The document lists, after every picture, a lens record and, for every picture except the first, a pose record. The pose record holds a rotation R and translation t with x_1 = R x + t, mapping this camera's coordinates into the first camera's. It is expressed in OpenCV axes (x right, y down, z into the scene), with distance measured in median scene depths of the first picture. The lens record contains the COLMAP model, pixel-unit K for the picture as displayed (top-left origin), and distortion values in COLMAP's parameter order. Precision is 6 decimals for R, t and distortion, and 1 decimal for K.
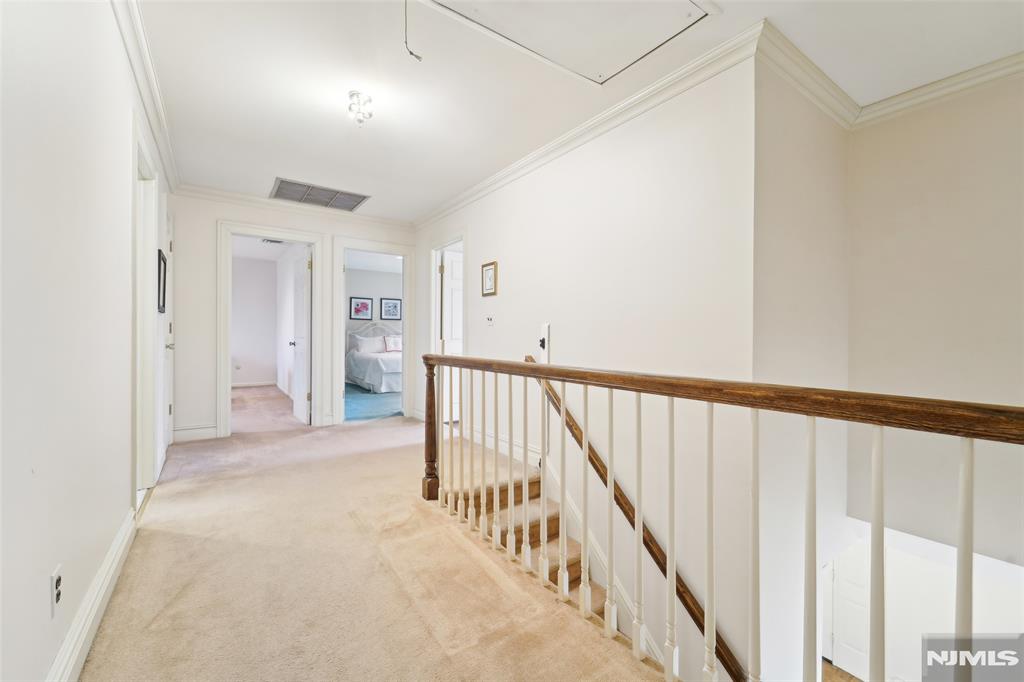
lens RADIAL K [[420.4, 0, 512.9], [0, 420.4, 337.8], [0, 0, 1]] dist [0.000900, 0.000100]
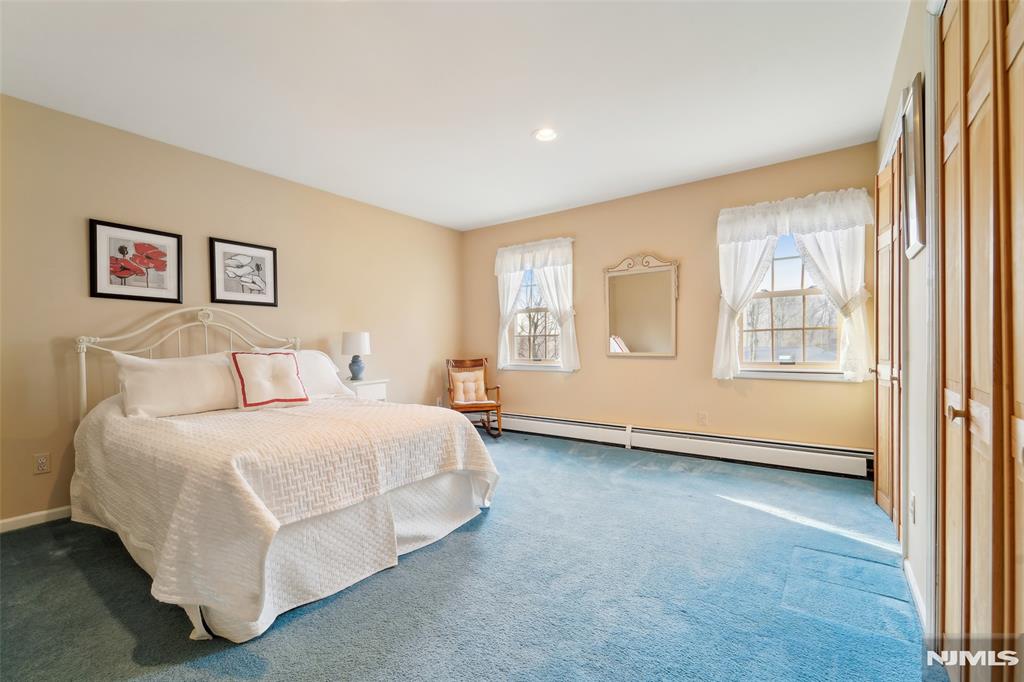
lens RADIAL K [[439.3, 0, 508.0], [0, 439.3, 353.7], [0, 0, 1]] dist [-0.000650, -0.000125]
pose [[0.946779, -0.023744, 0.321007, -0.210752], [0.019667, 0.999680, 0.015936, -0.003932], [-0.321282, -0.008774, 0.946943, 0.612396]]
